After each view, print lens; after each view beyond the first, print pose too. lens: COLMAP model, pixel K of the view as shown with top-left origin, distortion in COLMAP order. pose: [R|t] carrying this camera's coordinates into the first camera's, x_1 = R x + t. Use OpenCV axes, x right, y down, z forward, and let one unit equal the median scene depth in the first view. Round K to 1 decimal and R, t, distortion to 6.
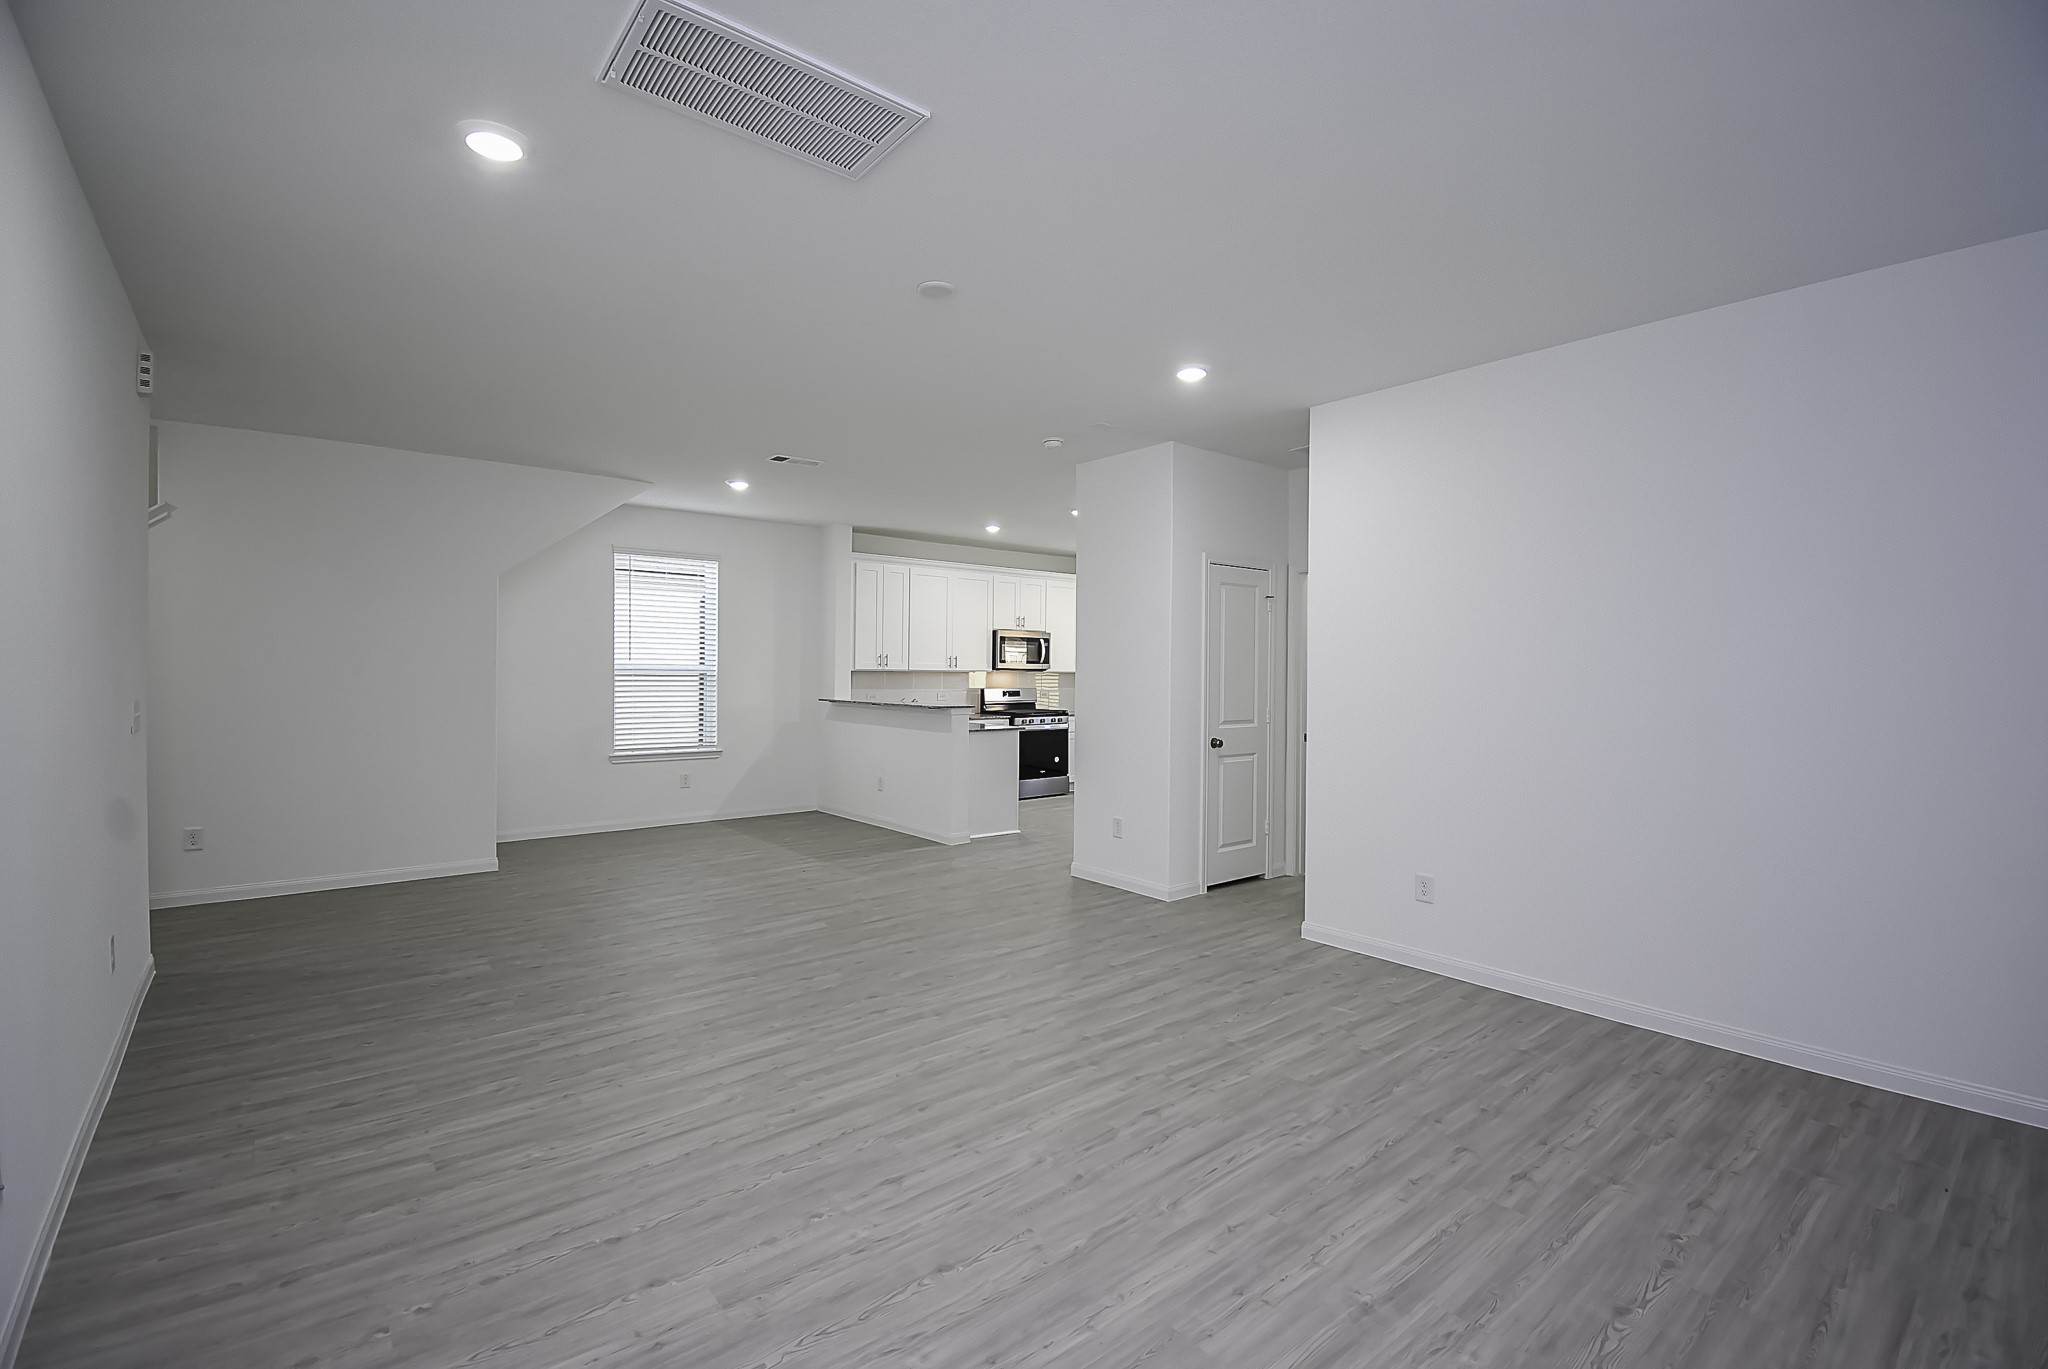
lens RADIAL K [[910.8, 0, 1009.8], [0, 910.8, 679.5], [0, 0, 1]] dist [0.002948, -0.006459]
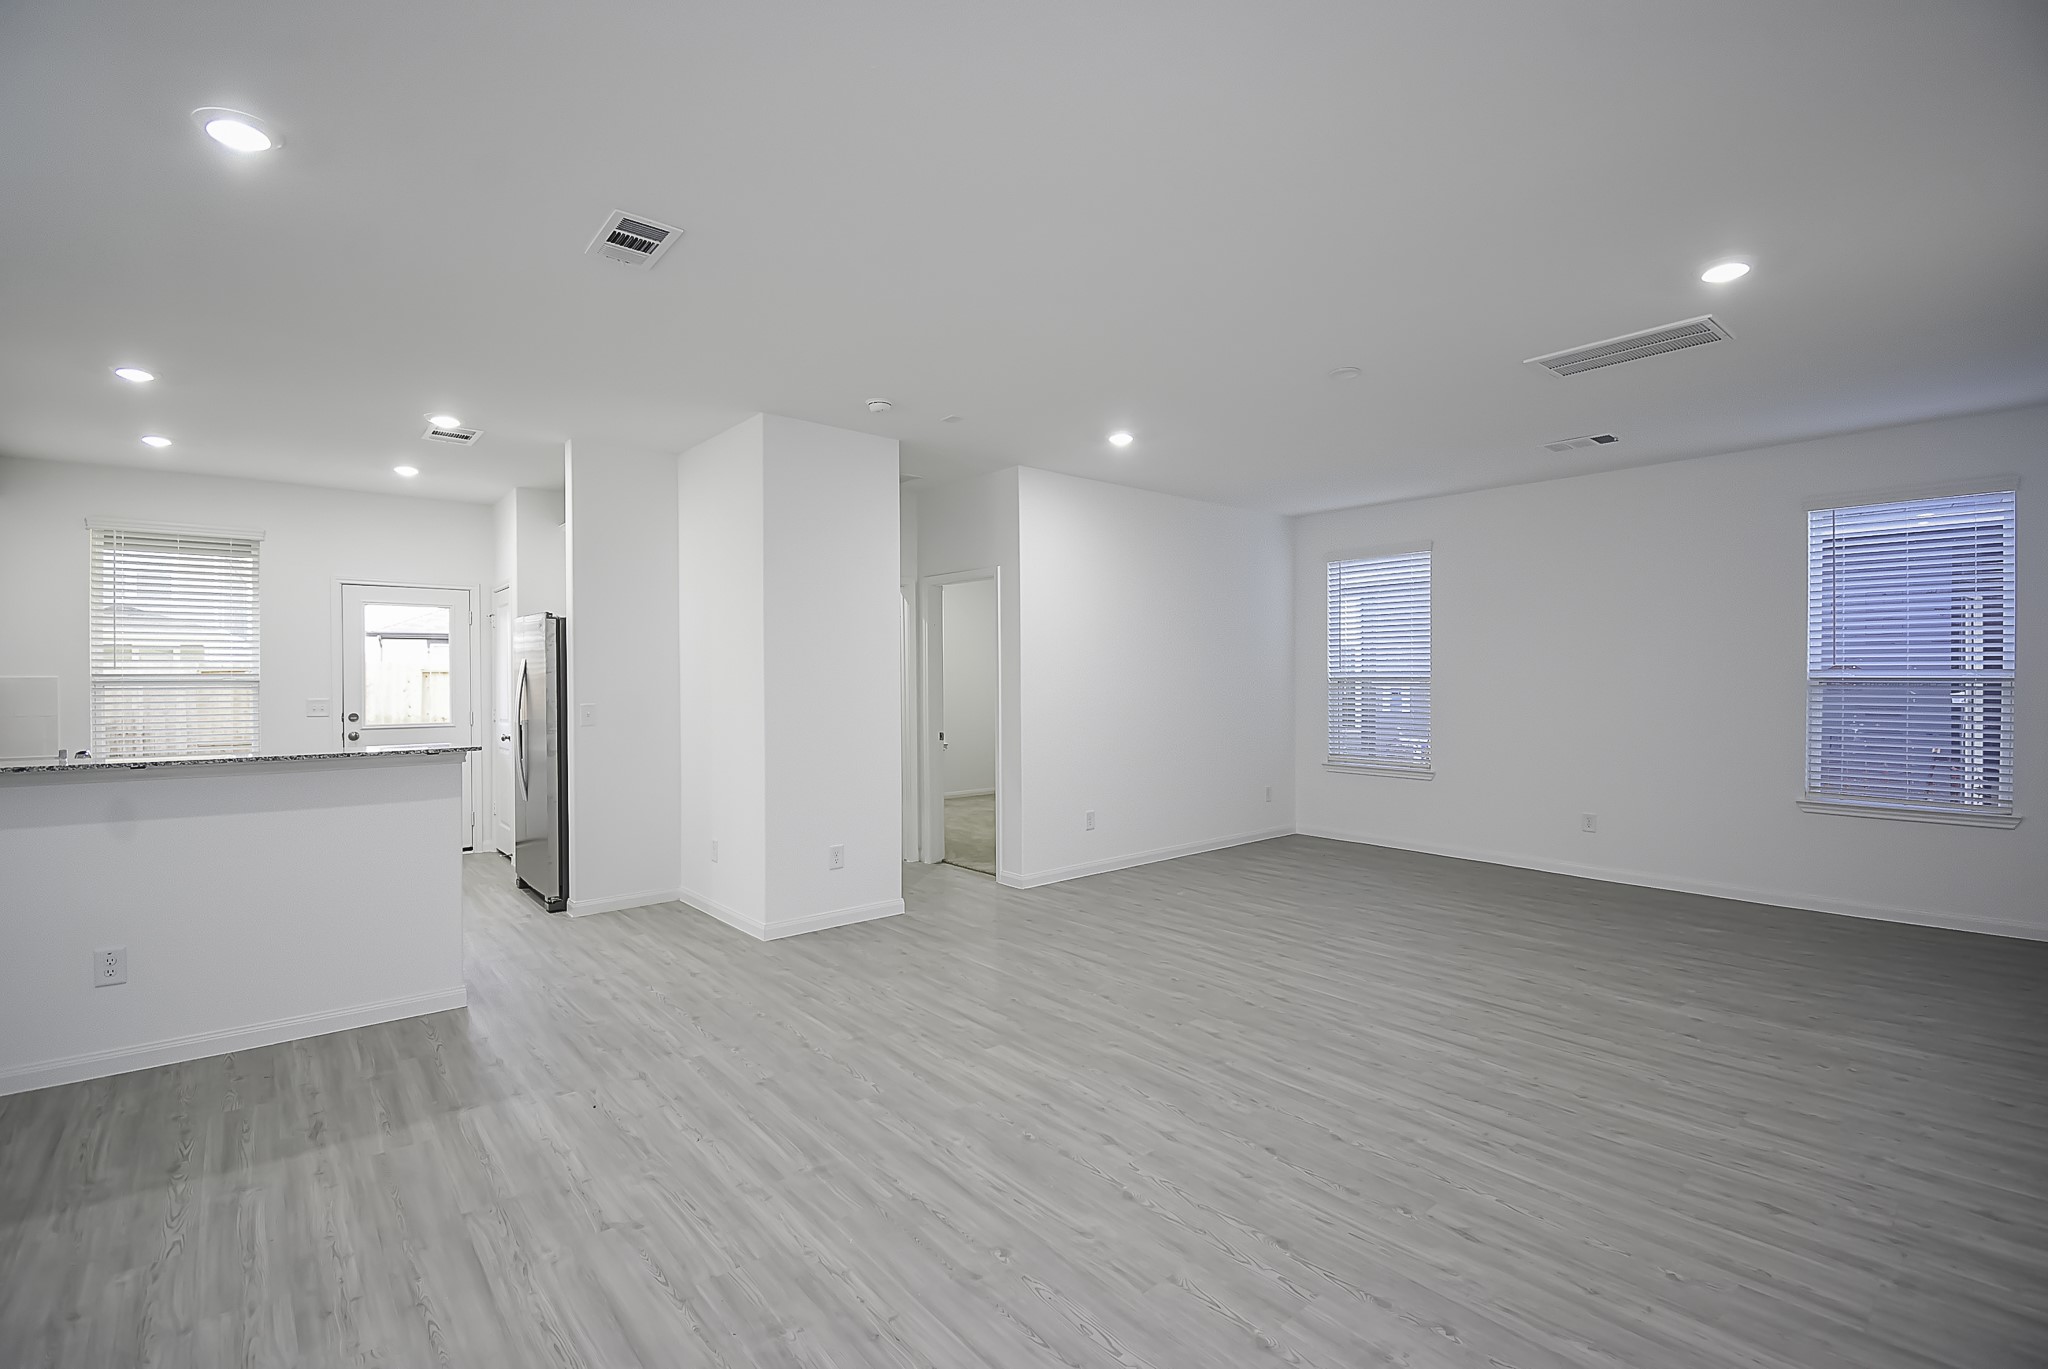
lens RADIAL K [[910.8, 0, 1027.6], [0, 910.8, 679.1], [0, 0, 1]] dist [0.002948, -0.006459]
pose [[-0.033604, -0.014683, 0.999327, -0.992785], [0.012483, 0.999808, 0.015110, -0.025515], [-0.999357, 0.012982, -0.033414, 1.104264]]
